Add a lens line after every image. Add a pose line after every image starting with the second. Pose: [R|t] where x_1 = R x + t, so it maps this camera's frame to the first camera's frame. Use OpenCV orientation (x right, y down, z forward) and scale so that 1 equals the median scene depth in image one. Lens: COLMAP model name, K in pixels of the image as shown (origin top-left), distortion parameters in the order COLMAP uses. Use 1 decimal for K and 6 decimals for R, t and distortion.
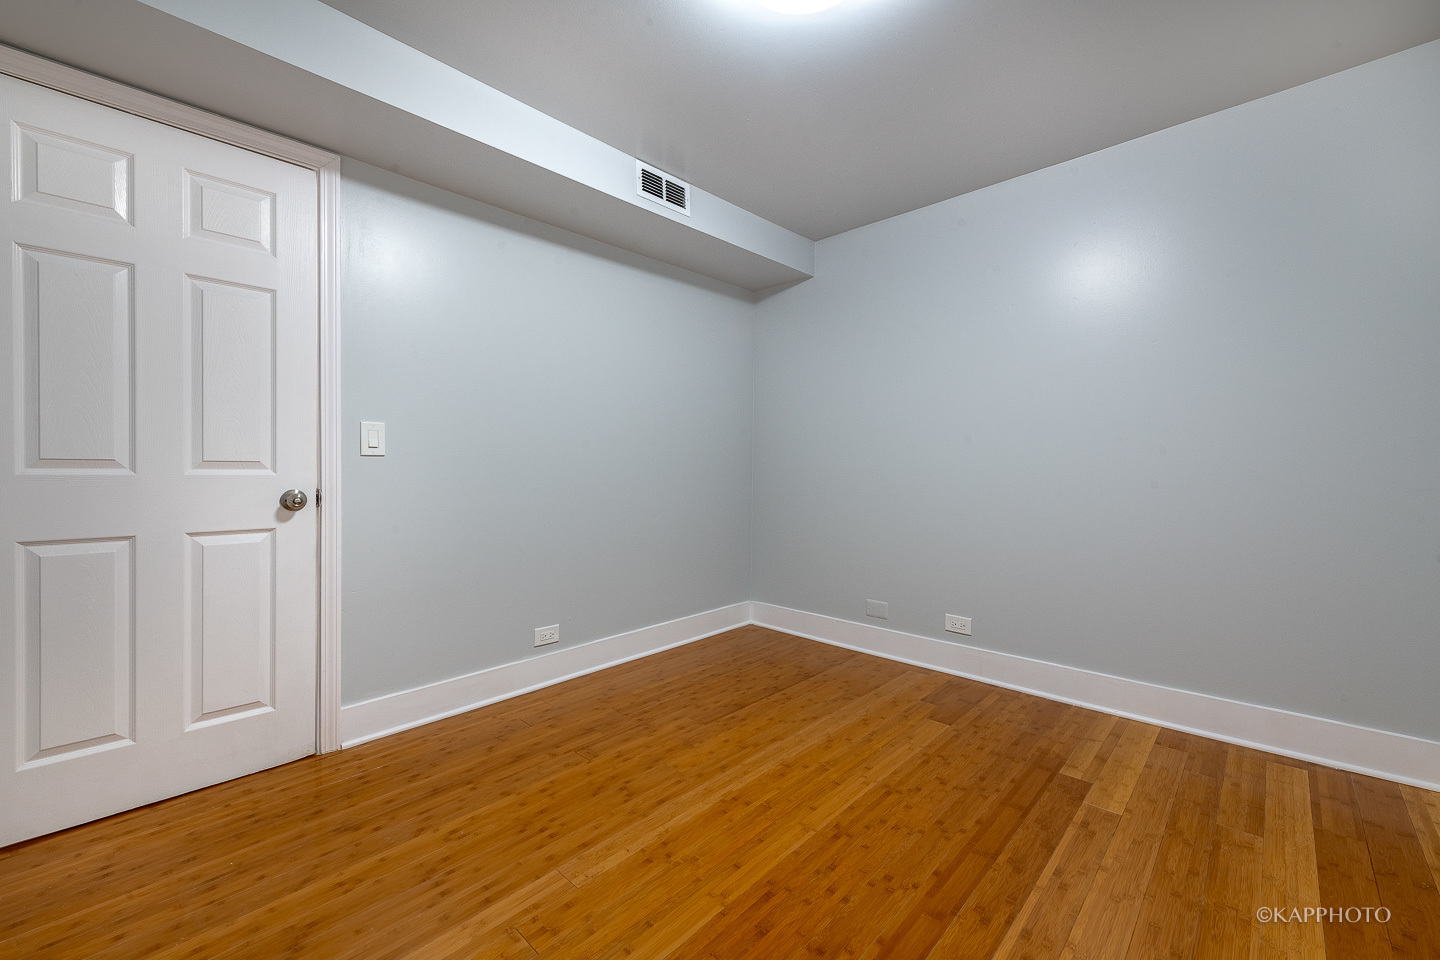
lens RADIAL K [[579.6, 0, 712.3], [0, 579.6, 482.7], [0, 0, 1]] dist [0.010178, -0.004426]
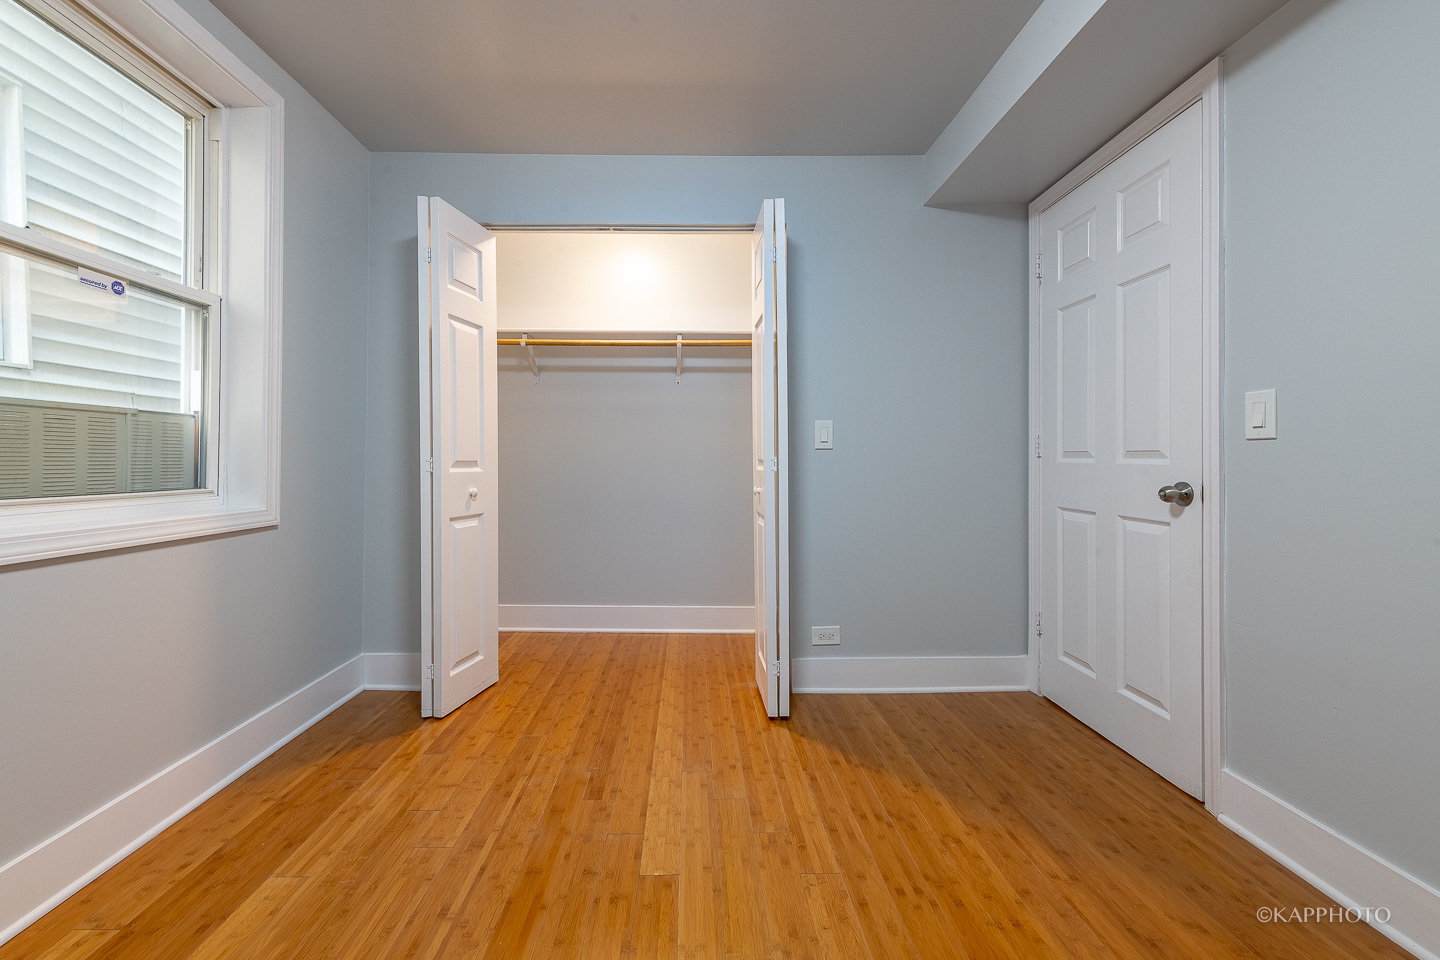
lens RADIAL K [[579.6, 0, 694.2], [0, 579.6, 466.6], [0, 0, 1]] dist [0.010178, -0.004426]
pose [[-0.720711, 0.007553, -0.693194, 0.446589], [-0.018092, 0.999395, 0.029699, -0.024608], [0.692999, 0.033946, -0.720139, 1.182933]]
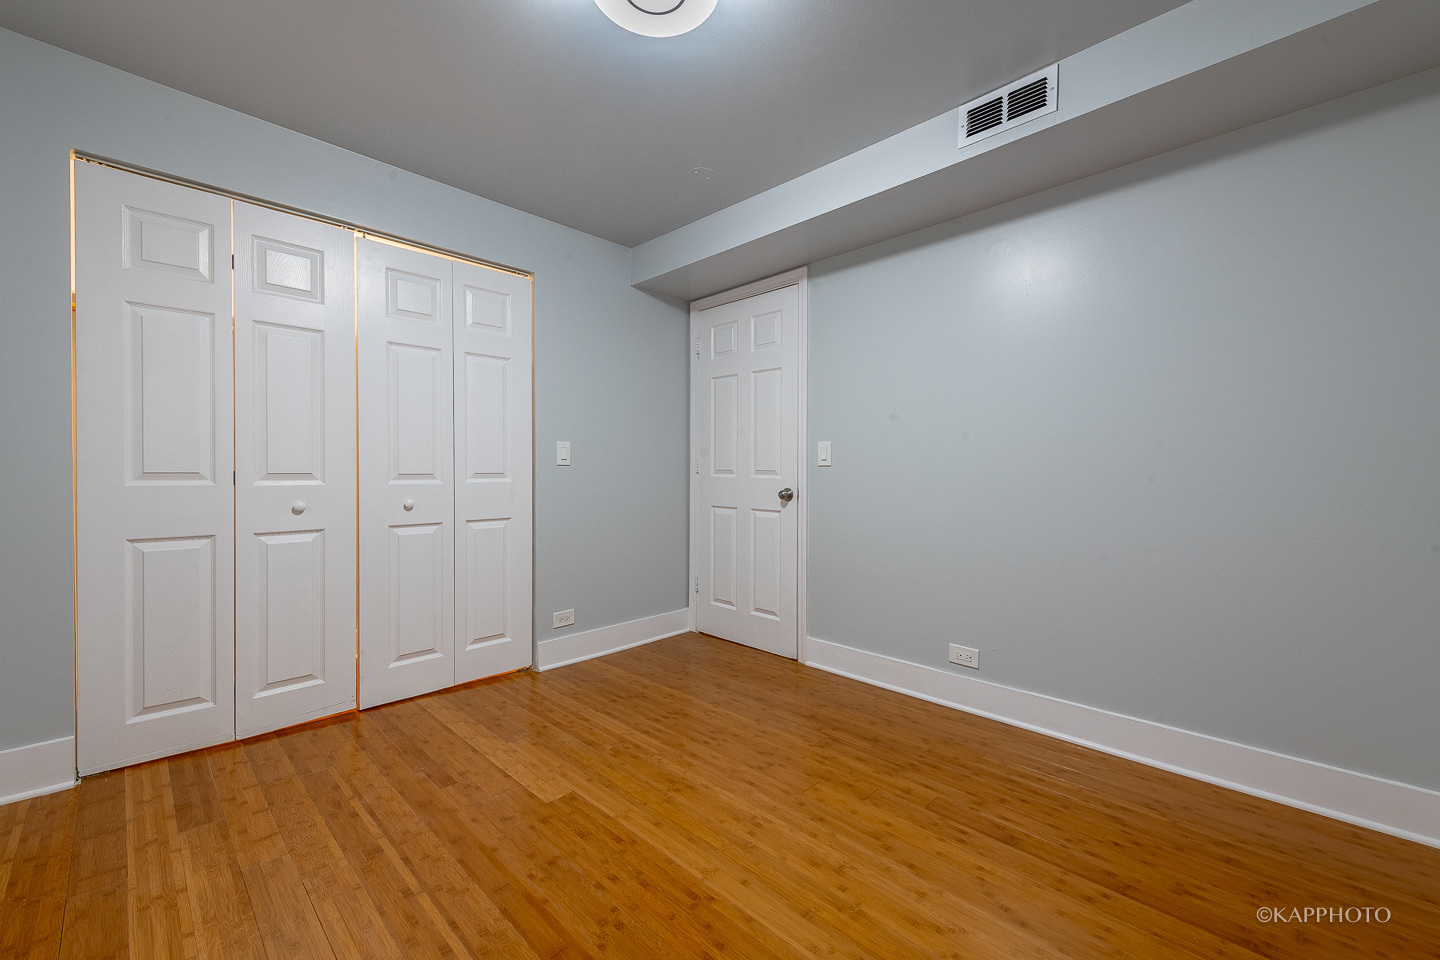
lens RADIAL K [[579.6, 0, 720.0], [0, 579.6, 472.7], [0, 0, 1]] dist [0.010178, -0.004426]
pose [[-0.019306, -0.004407, -0.999804, 0.929866], [-0.032527, 0.999464, -0.003777, -0.017077], [0.999284, 0.032447, -0.019439, 0.890343]]
